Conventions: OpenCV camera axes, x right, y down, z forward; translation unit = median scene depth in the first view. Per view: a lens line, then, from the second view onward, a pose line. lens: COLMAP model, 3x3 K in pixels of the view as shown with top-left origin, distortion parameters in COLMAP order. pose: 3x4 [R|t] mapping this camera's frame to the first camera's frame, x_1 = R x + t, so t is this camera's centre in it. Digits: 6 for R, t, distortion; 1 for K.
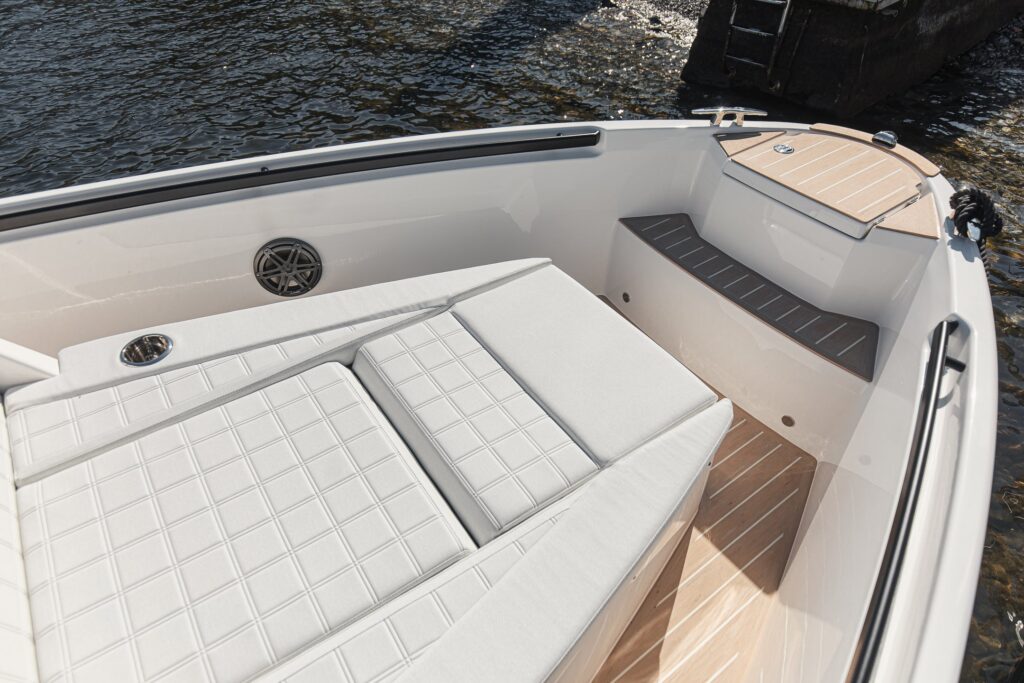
lens RADIAL K [[589.3, 0, 512.0], [0, 589.3, 341.5], [0, 0, 1]] dist [-0.001428, 0.000641]
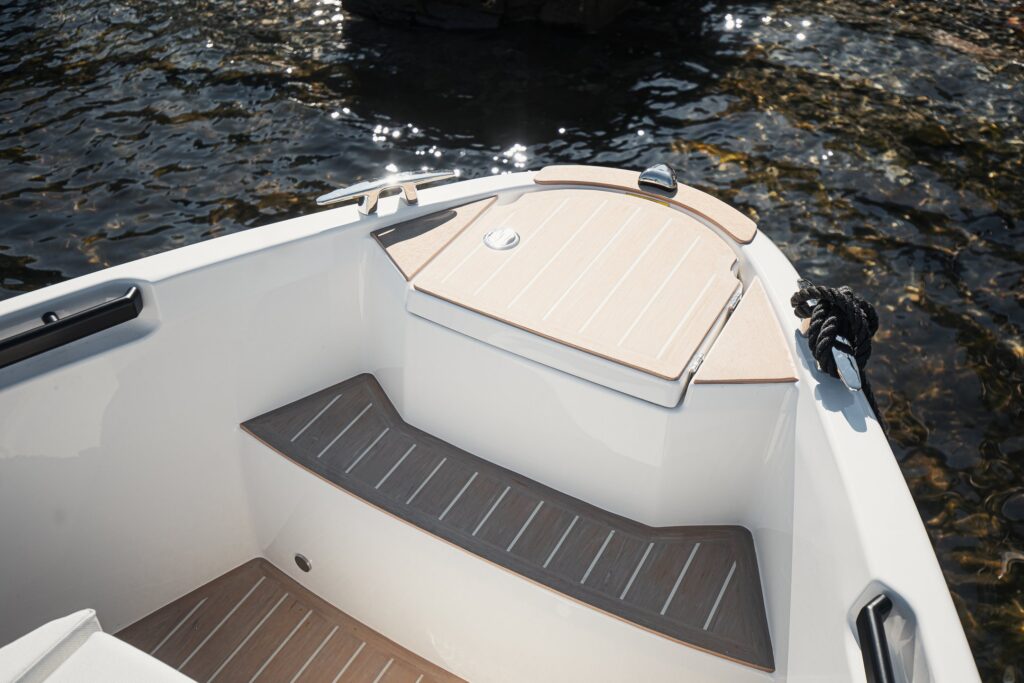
lens RADIAL K [[972.7, 0, 512.0], [0, 972.7, 341.5], [0, 0, 1]] dist [0.018836, 0.009279]
pose [[0.905247, -0.262587, 0.334030, 0.150887], [0.287983, 0.957227, -0.027962, -0.211485], [-0.312400, 0.121508, 0.942147, 0.176222]]
